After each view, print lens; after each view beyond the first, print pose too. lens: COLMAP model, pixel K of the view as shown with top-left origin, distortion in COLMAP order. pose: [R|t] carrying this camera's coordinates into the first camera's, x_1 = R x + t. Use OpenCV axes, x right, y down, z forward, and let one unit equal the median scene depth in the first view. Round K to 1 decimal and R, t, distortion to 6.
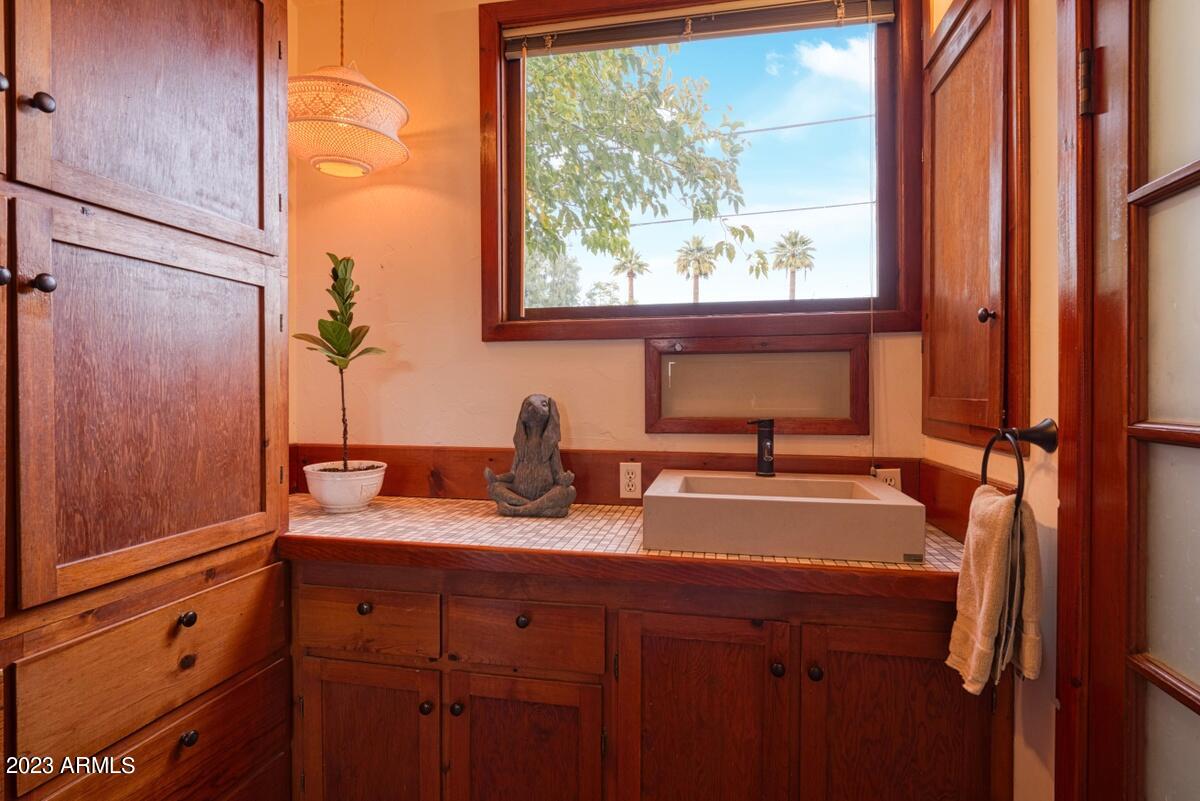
lens RADIAL K [[606.6, 0, 600.0], [0, 606.6, 400.5], [0, 0, 1]] dist [0.000194, -0.000012]
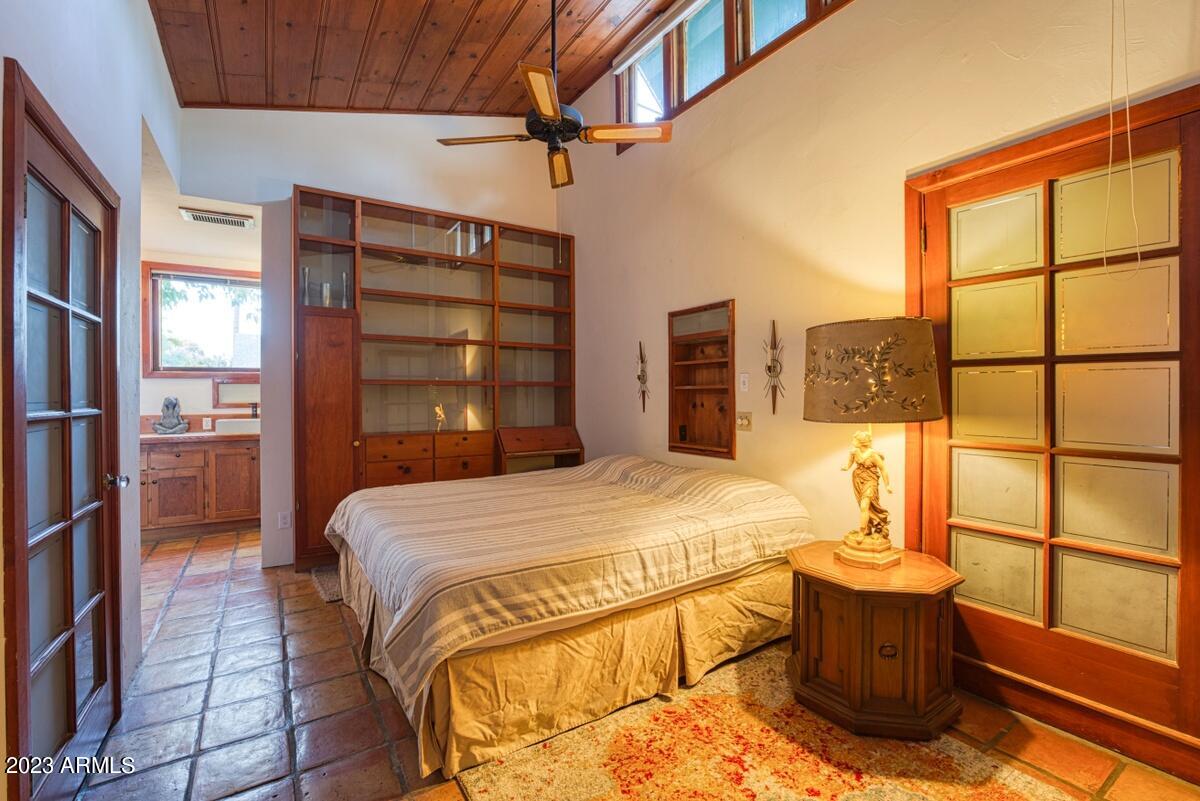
lens RADIAL K [[534.8, 0, 600.0], [0, 534.8, 400.5], [0, 0, 1]] dist [-0.001976, -0.000265]
pose [[0.728201, -0.003958, 0.685352, -0.367882], [-0.003273, 0.999952, 0.009252, -0.020887], [-0.685355, -0.008980, 0.728153, -2.437465]]
